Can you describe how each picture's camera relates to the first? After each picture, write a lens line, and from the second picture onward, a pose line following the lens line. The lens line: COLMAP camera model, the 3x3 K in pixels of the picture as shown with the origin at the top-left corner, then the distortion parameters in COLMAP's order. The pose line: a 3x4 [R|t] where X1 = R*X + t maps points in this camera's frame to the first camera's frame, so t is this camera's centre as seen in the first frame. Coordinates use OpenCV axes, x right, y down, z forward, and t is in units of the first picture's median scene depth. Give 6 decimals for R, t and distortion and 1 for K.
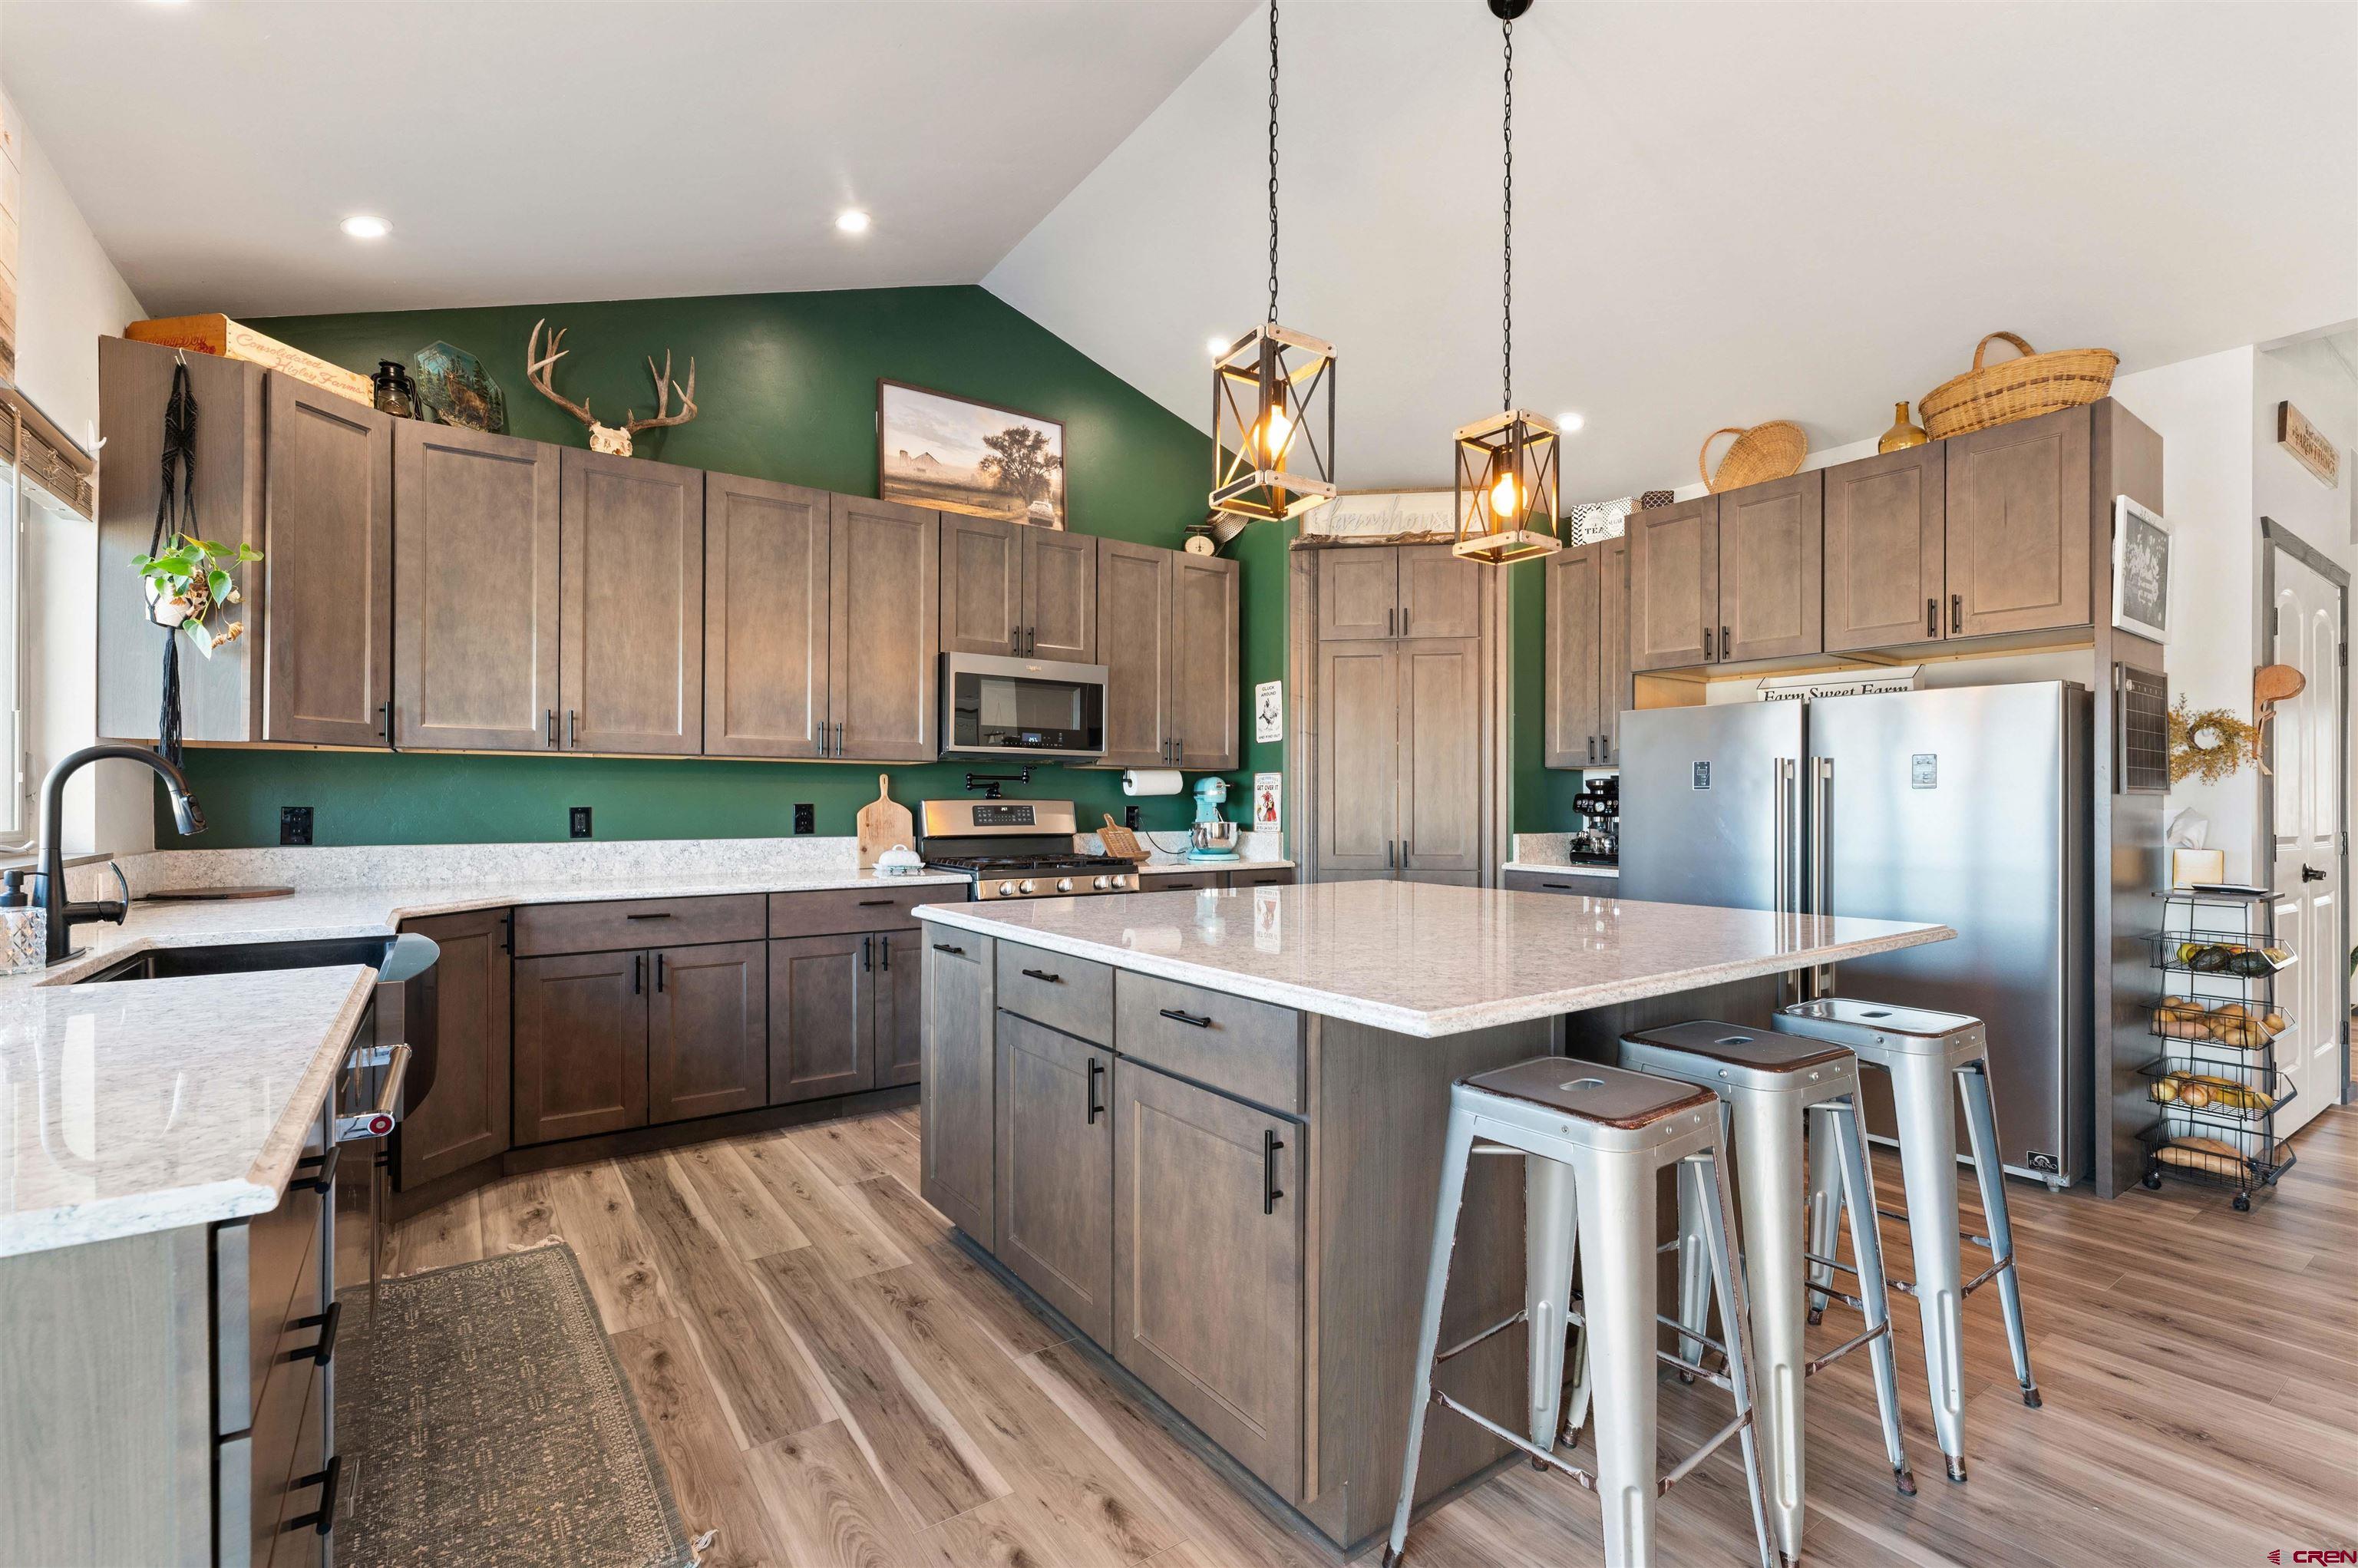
lens RADIAL K [[1049.5, 0, 1183.7], [0, 1049.5, 787.2], [0, 0, 1]] dist [-0.000891, 0.000038]
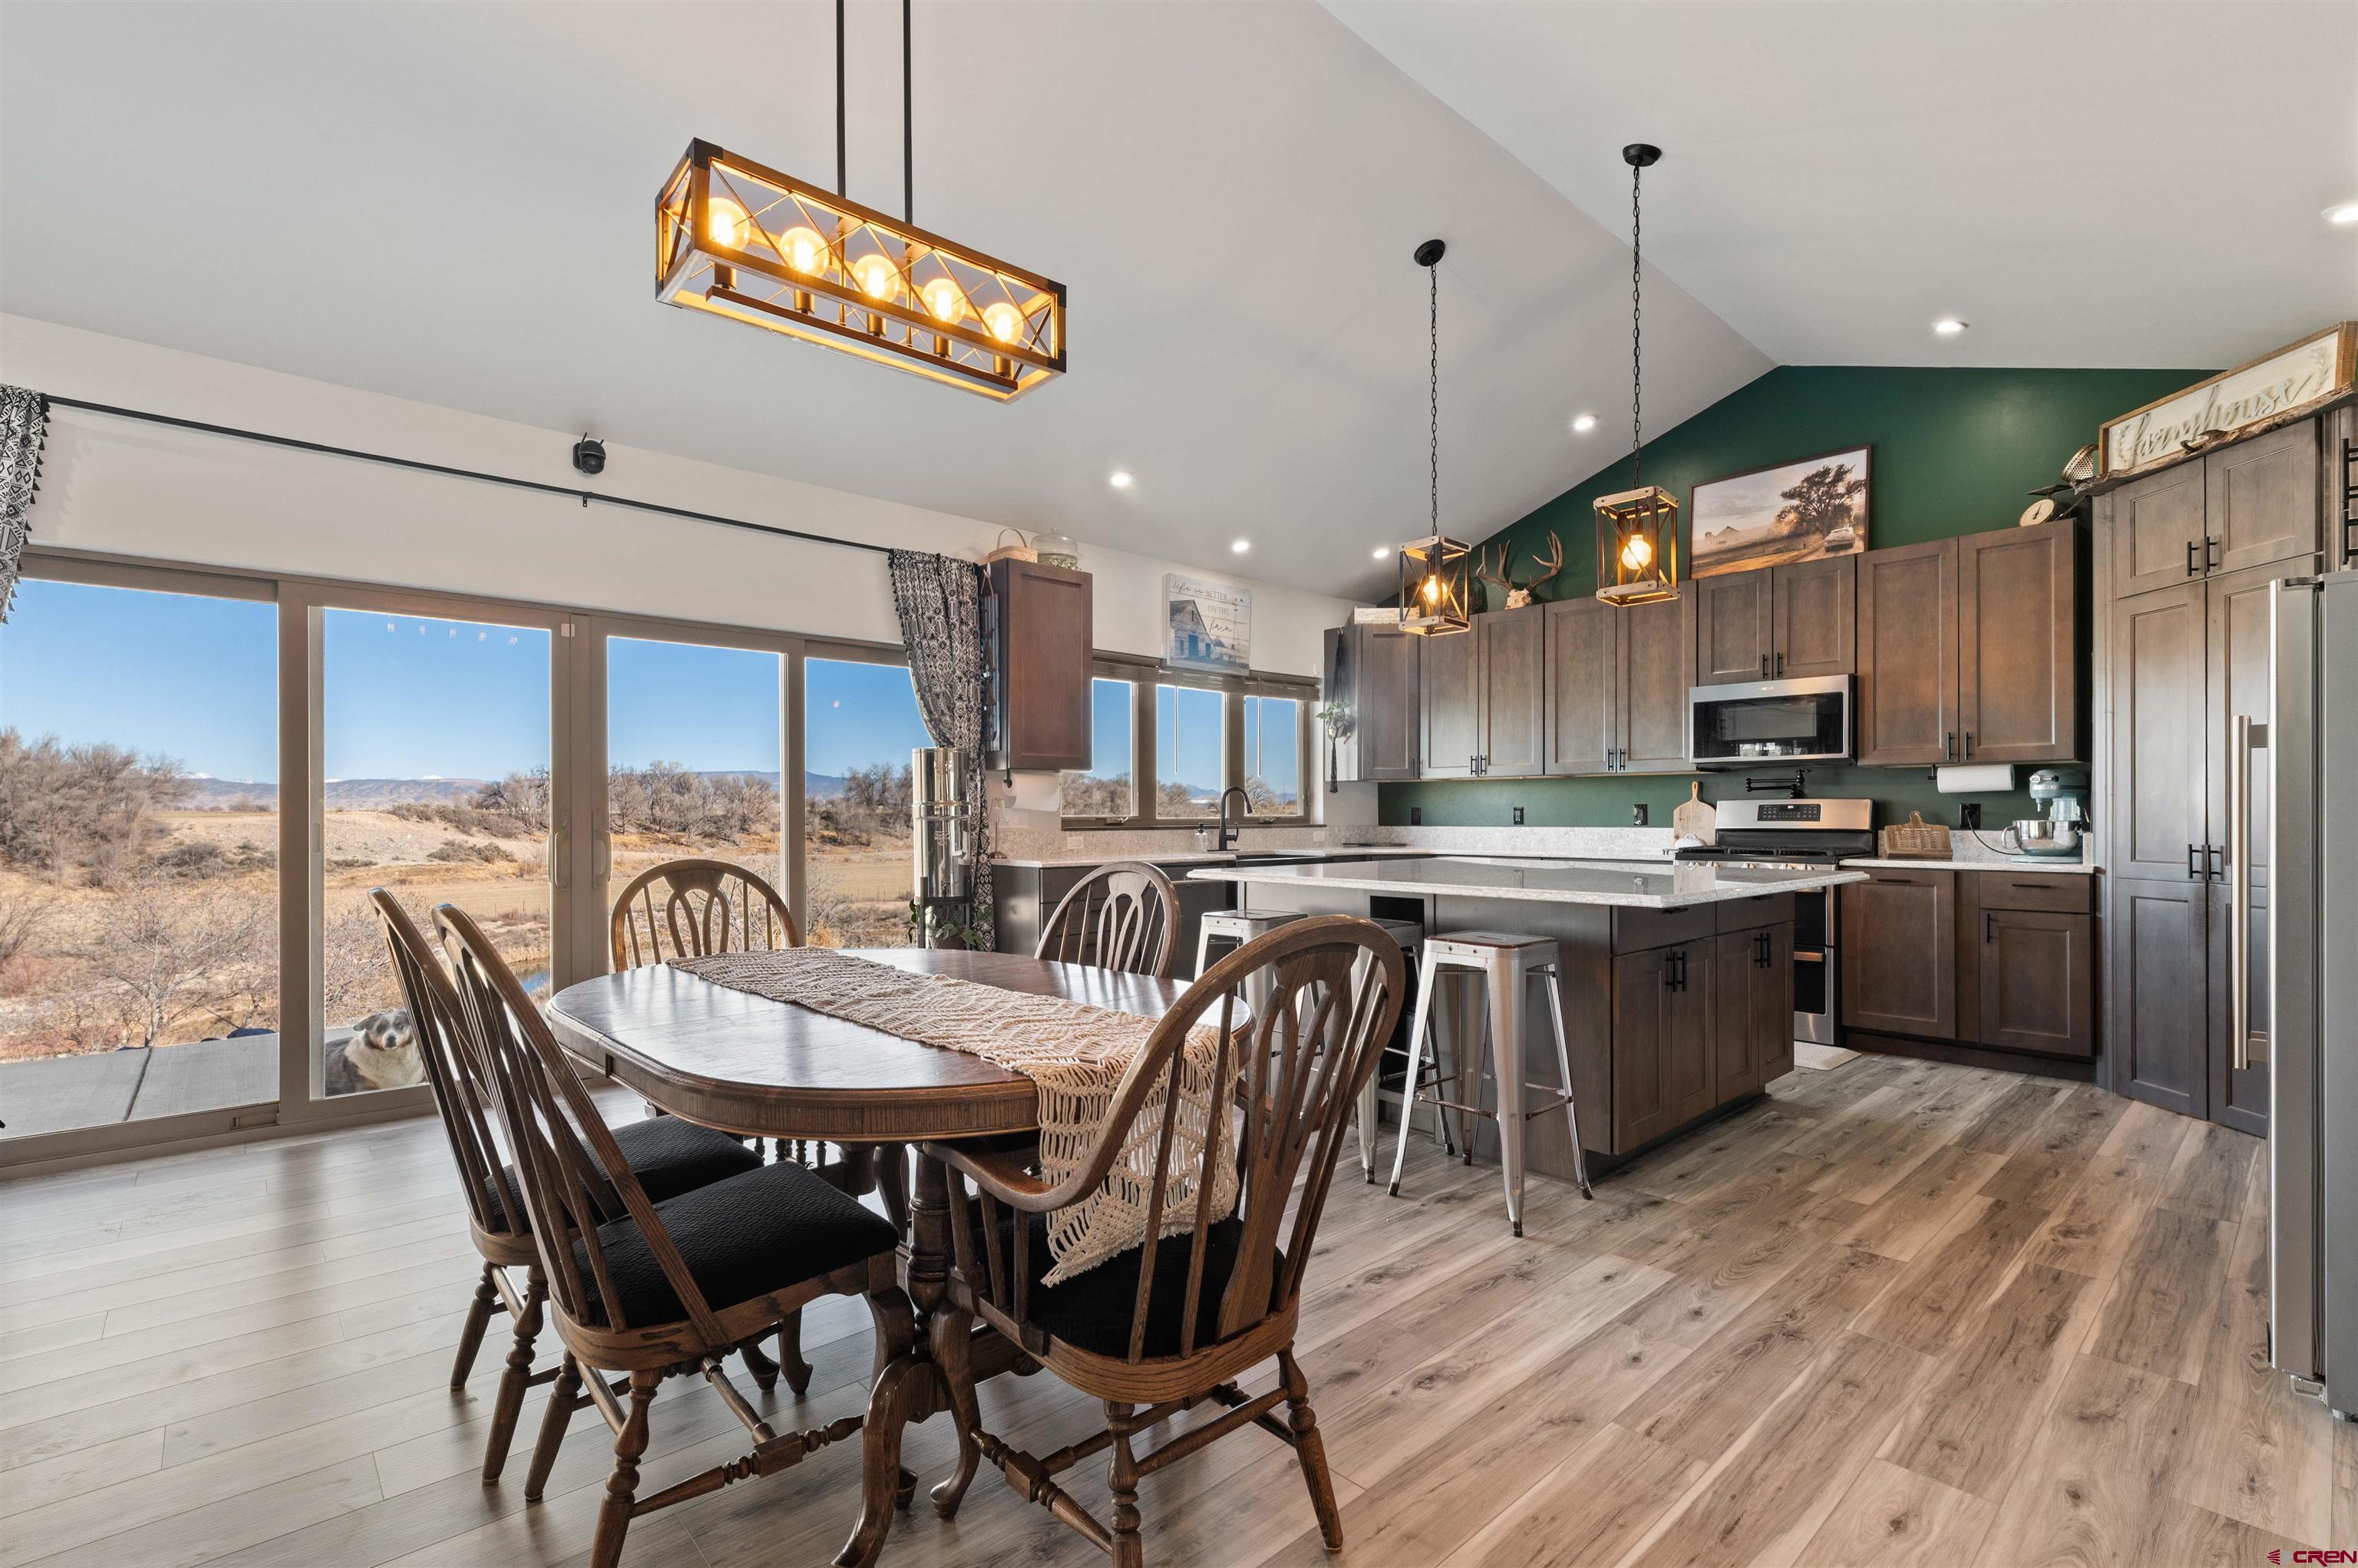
lens RADIAL K [[1049.5, 0, 1182.4], [0, 1049.5, 807.8], [0, 0, 1]] dist [-0.000891, 0.000038]
pose [[0.121905, -0.009143, -0.992500, 0.907855], [0.014599, 0.999866, -0.007418, 0.020250], [0.992434, -0.013585, 0.122022, 0.182182]]
